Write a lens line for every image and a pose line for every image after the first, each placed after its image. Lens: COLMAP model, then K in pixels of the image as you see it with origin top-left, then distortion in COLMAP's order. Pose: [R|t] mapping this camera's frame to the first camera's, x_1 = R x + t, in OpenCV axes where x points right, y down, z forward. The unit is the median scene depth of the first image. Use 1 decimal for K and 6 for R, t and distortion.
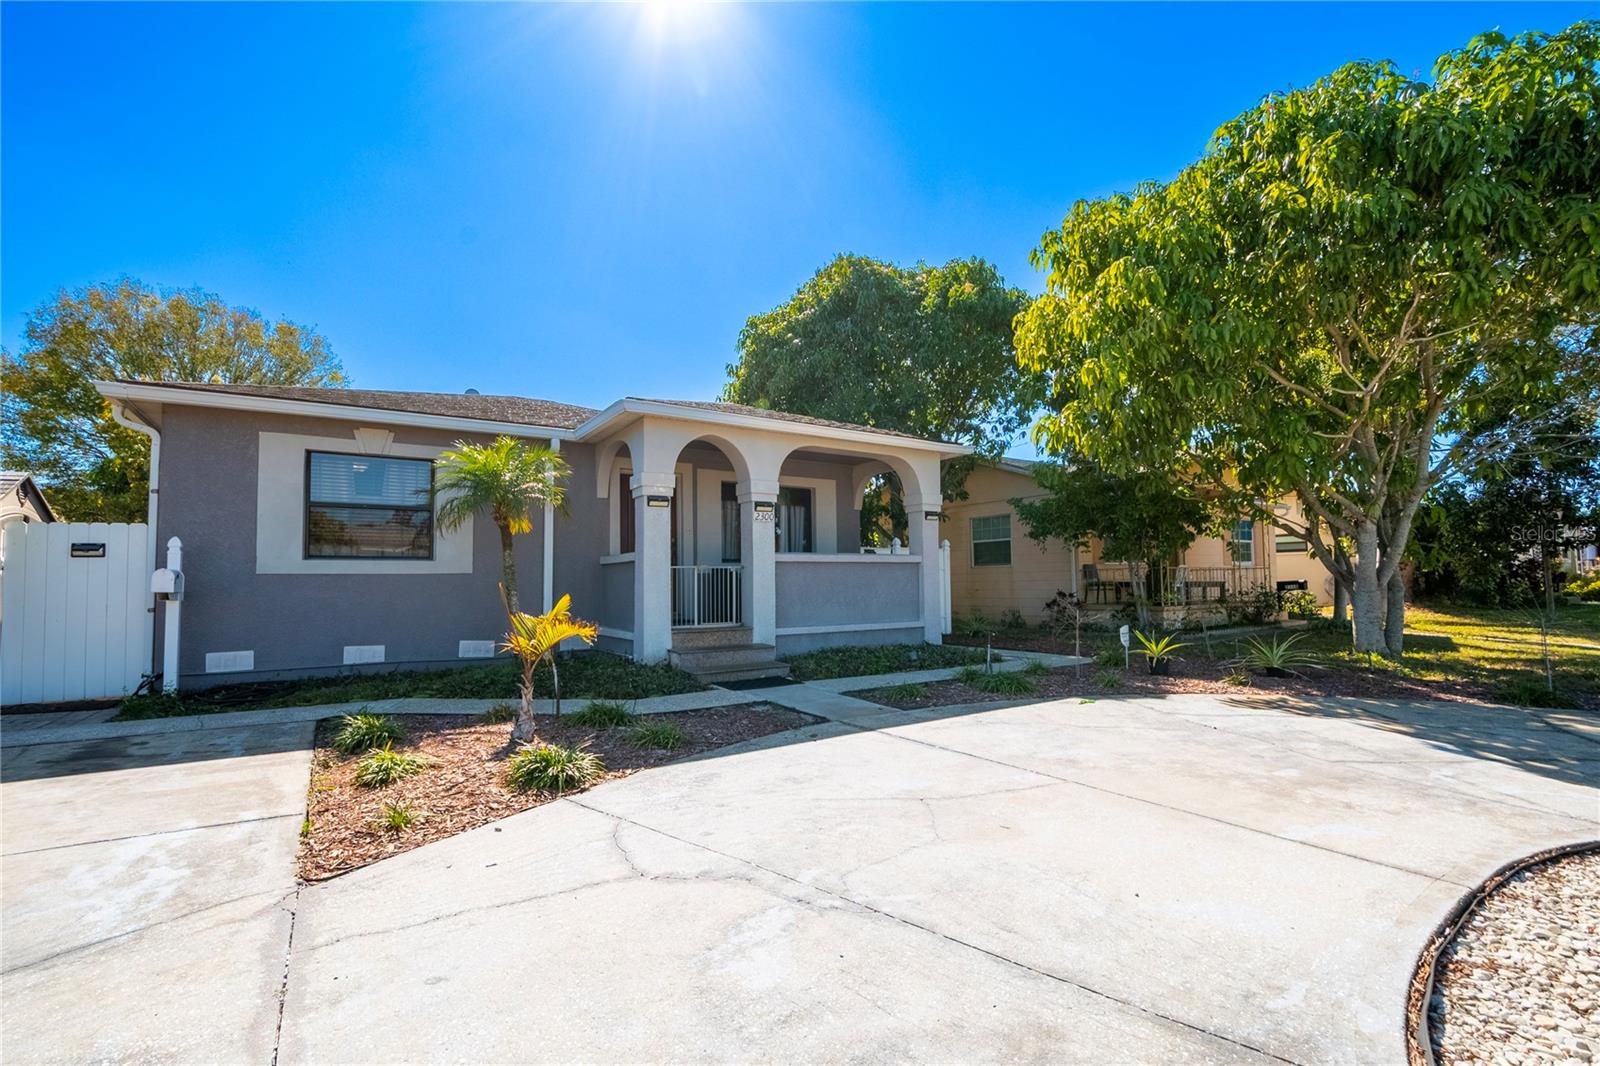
lens RADIAL K [[735.1, 0, 797.6], [0, 735.1, 535.9], [0, 0, 1]] dist [0.000957, -0.005063]
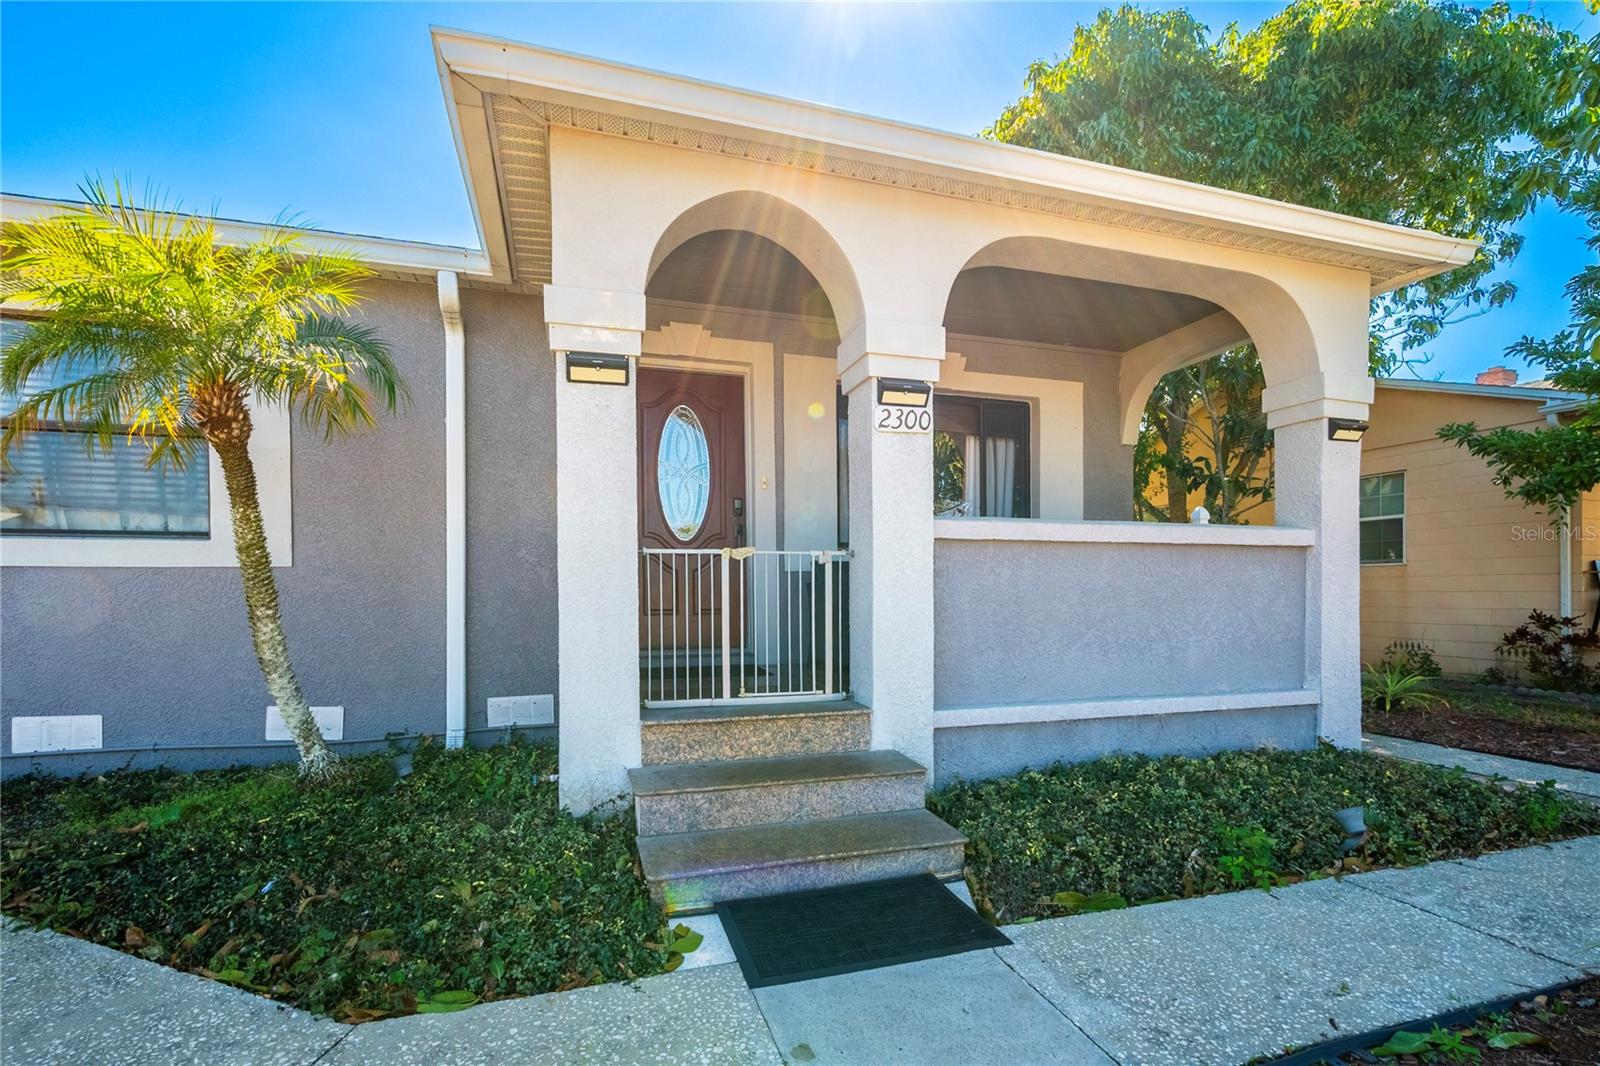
lens RADIAL K [[735.1, 0, 796.8], [0, 735.1, 594.5], [0, 0, 1]] dist [0.000957, -0.005063]
pose [[0.961093, 0.011110, -0.276003, 0.007577], [0.008585, 0.997507, 0.070047, 0.036684], [0.276093, -0.069691, 0.958601, 0.611528]]
